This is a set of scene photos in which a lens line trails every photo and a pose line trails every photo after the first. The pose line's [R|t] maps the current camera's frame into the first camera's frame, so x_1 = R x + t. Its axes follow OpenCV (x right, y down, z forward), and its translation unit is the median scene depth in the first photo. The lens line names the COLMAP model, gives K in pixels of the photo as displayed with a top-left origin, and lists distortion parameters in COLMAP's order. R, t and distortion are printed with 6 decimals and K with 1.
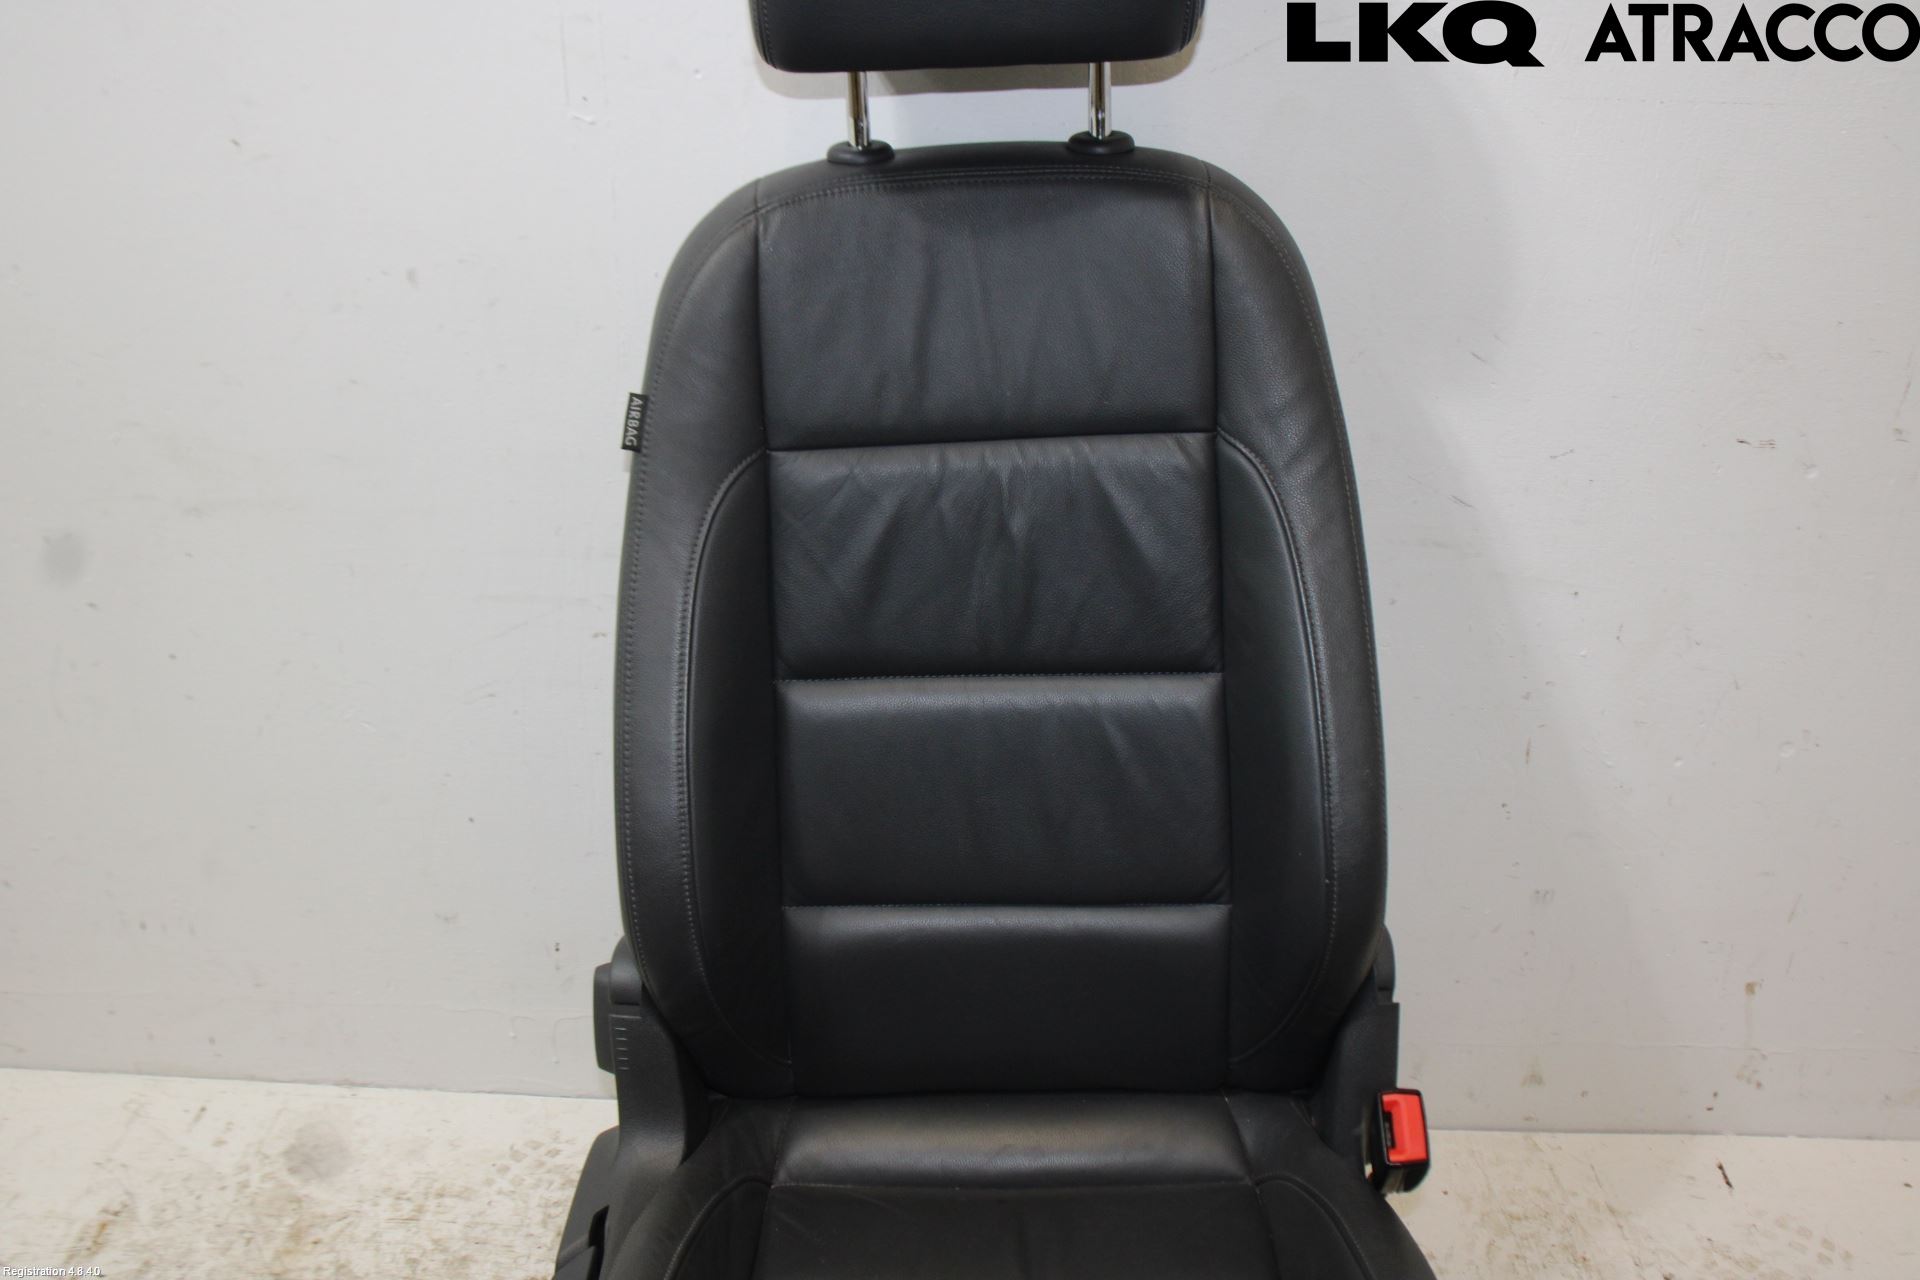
lens RADIAL K [[1728.7, 0, 955.3], [0, 1728.7, 627.2], [0, 0, 1]] dist [-0.161476, 0.190960]
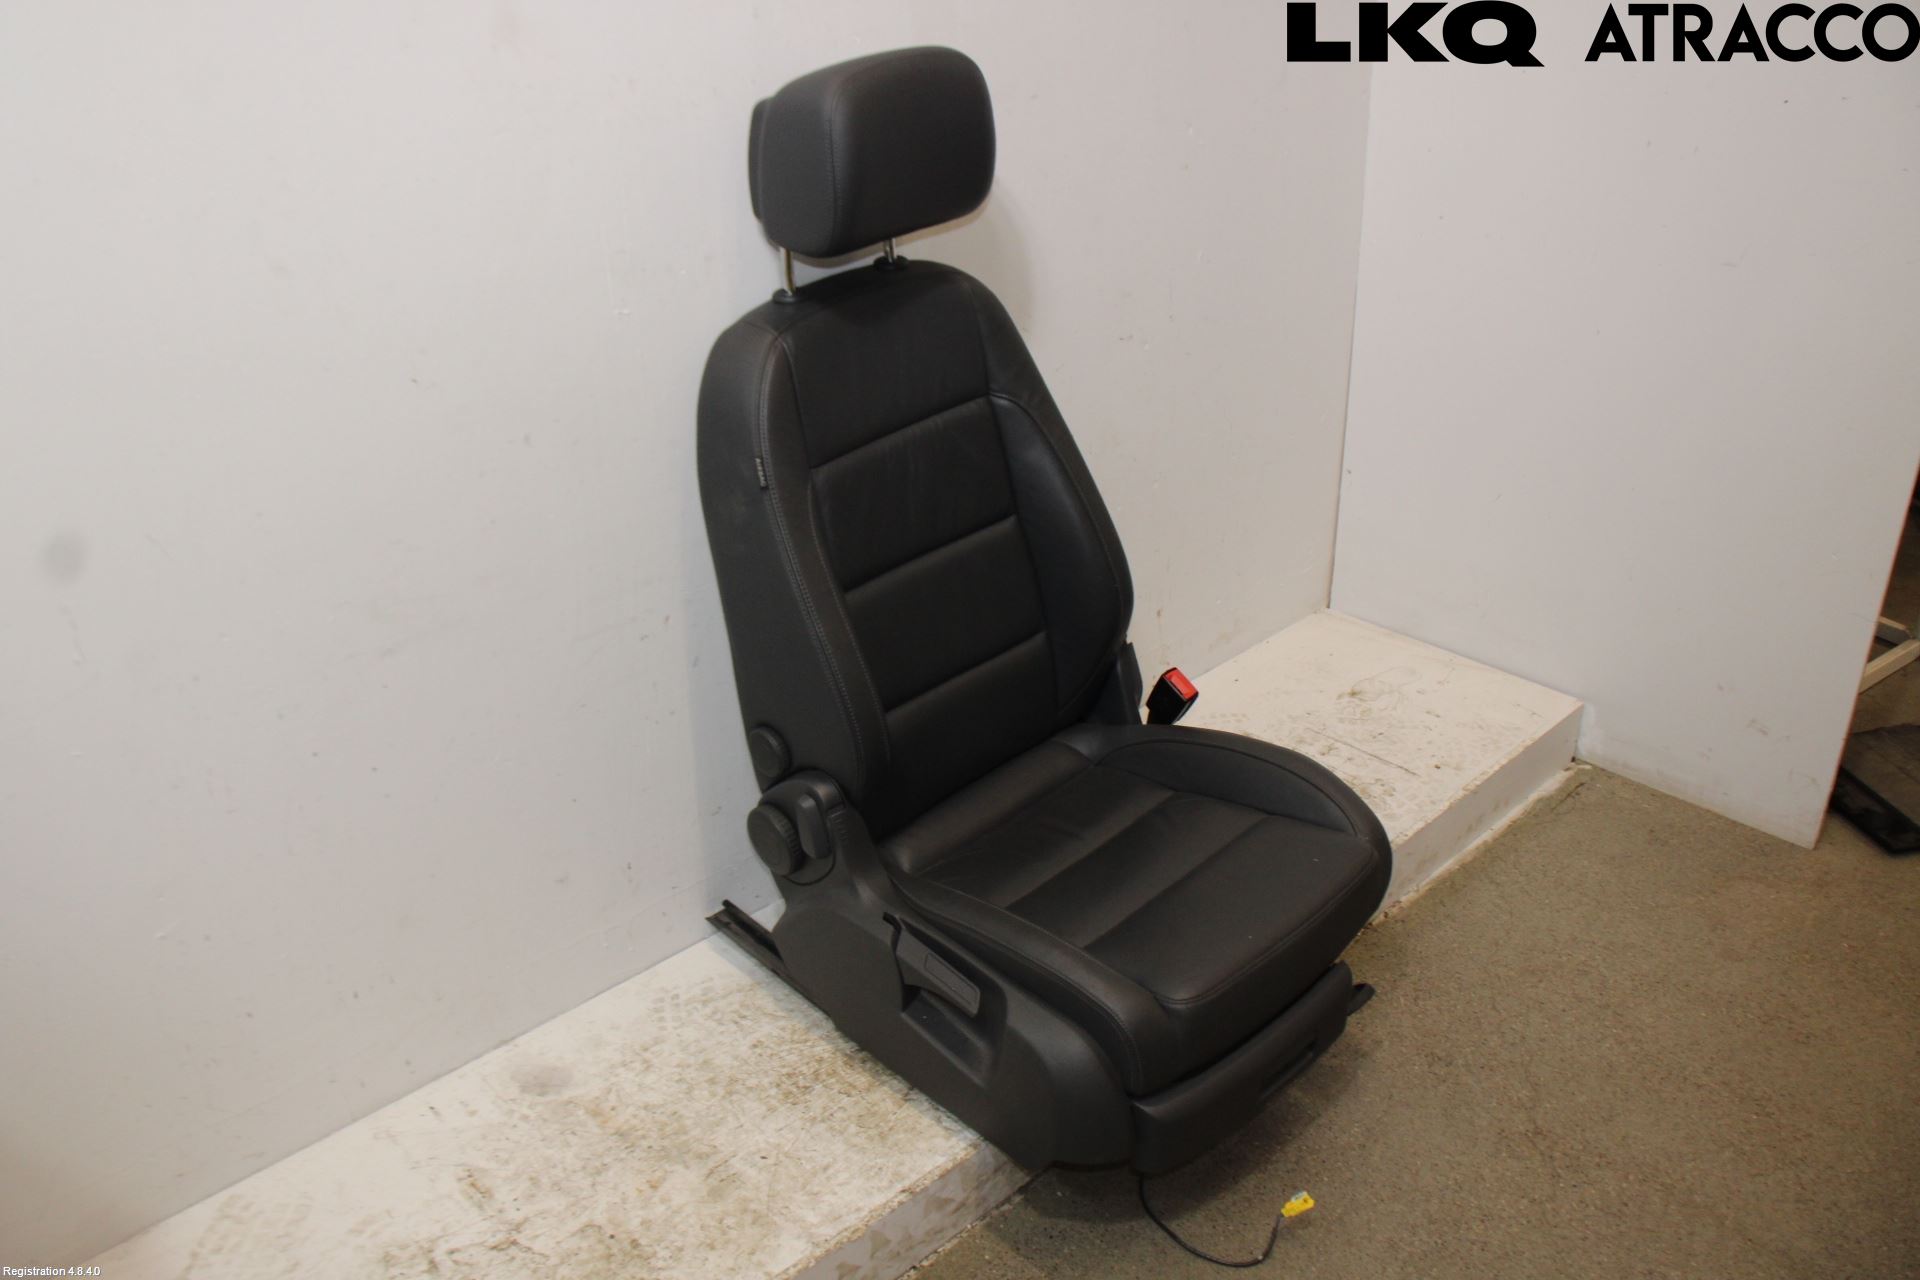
lens RADIAL K [[1596.0, 0, 960.0], [0, 1596.0, 640.0], [0, 0, 1]] dist [-0.131058, 0.000981]
pose [[0.694492, -0.348219, 0.629623, -0.880523], [0.333871, 0.931133, 0.146703, -0.104719], [-0.637347, 0.108329, 0.762924, -0.257471]]
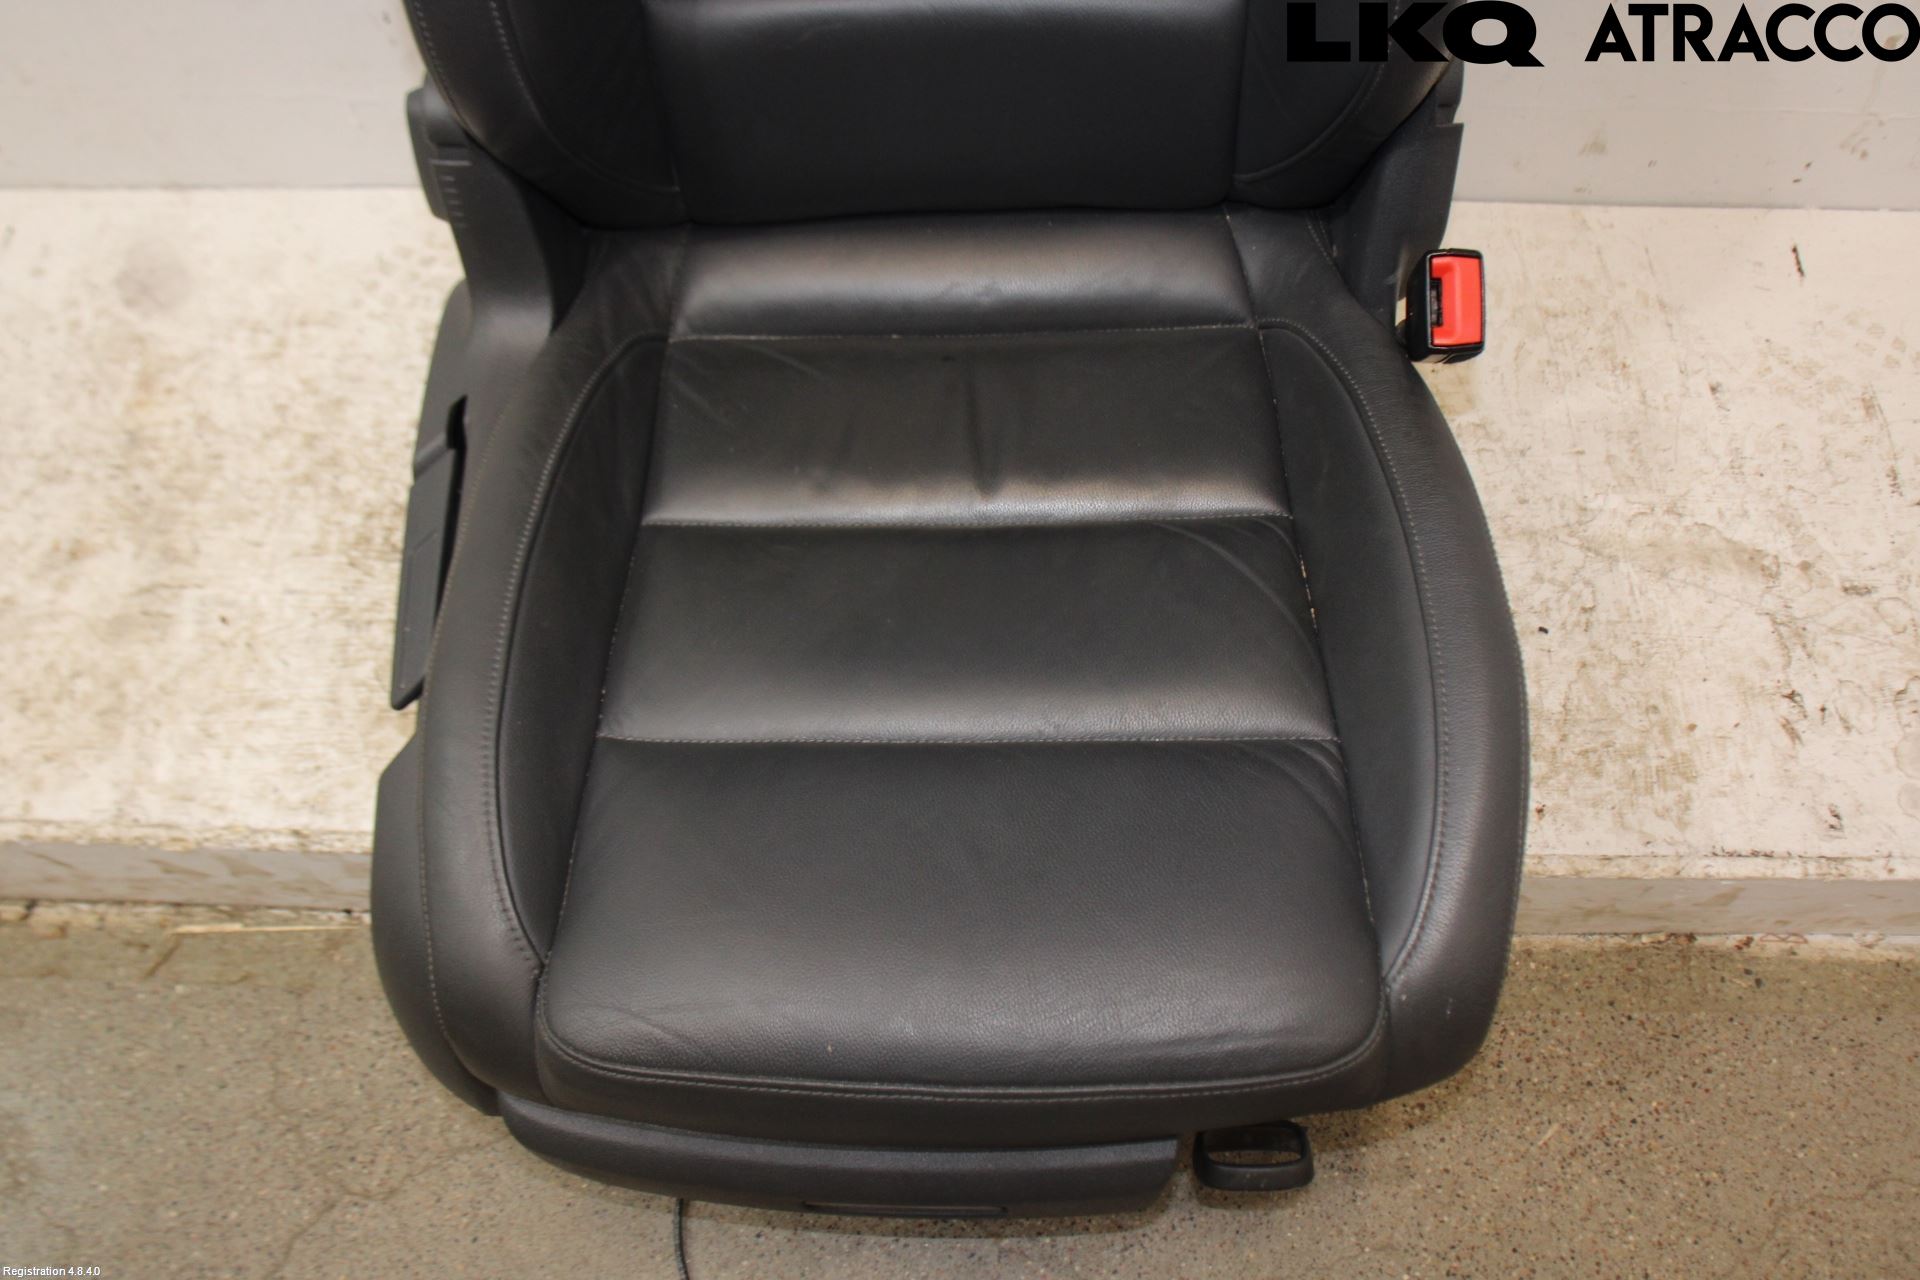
lens RADIAL K [[1728.7, 0, 955.3], [0, 1728.7, 627.2], [0, 0, 1]] dist [-0.161476, 0.190960]
pose [[0.999554, -0.029780, 0.002134, 0.021165], [0.022849, 0.808999, 0.587365, -0.036938], [-0.019218, -0.587055, 0.809319, 0.213727]]
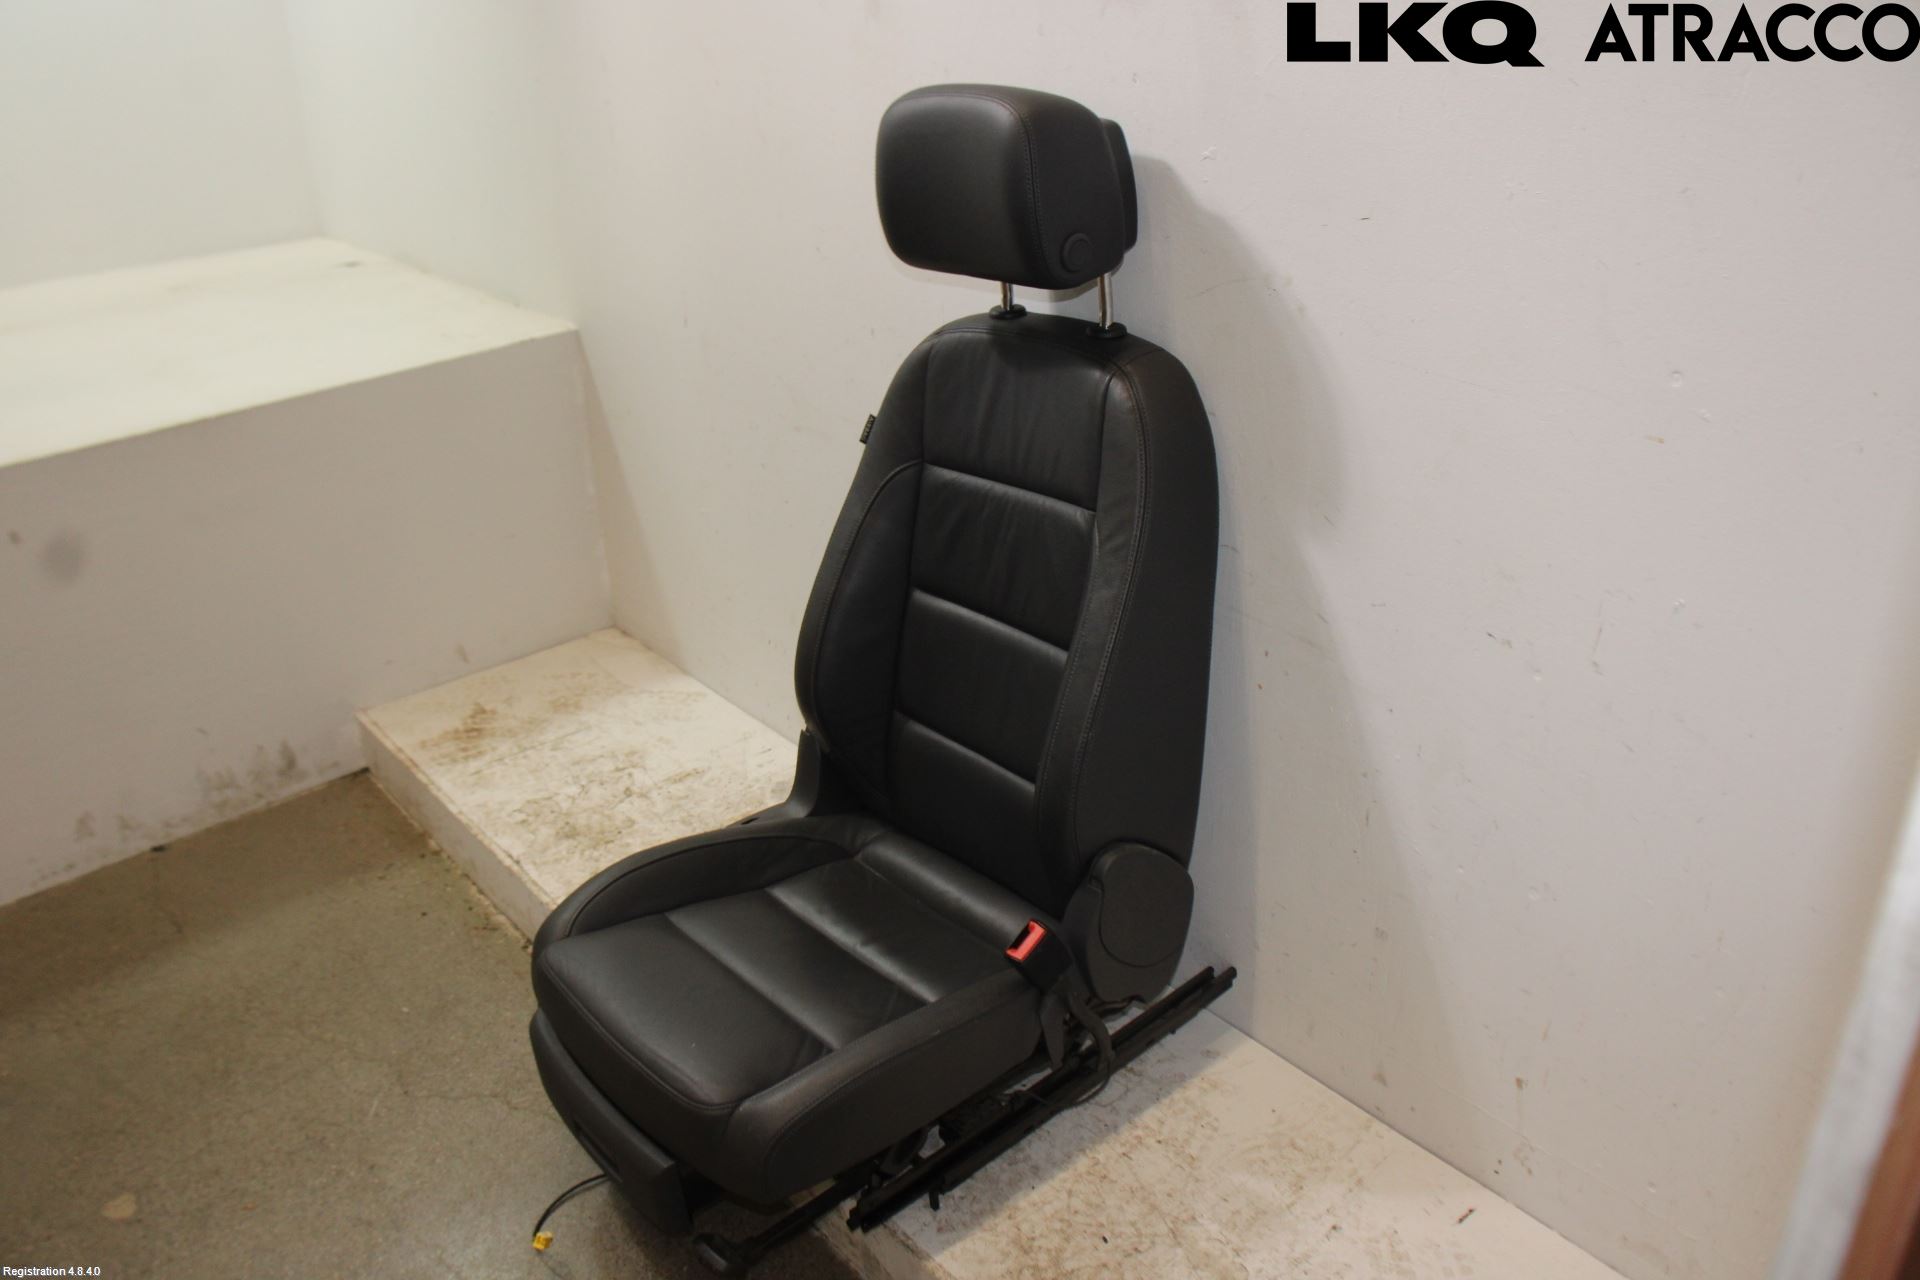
lens RADIAL K [[1608.7, 0, 964.6], [0, 1608.7, 685.8], [0, 0, 1]] dist [-0.059109, 0.000999]
pose [[0.684753, 0.327097, -0.651246, 0.897557], [-0.296536, 0.941351, 0.161013, -0.134741], [0.665717, 0.082863, 0.741589, -0.178748]]
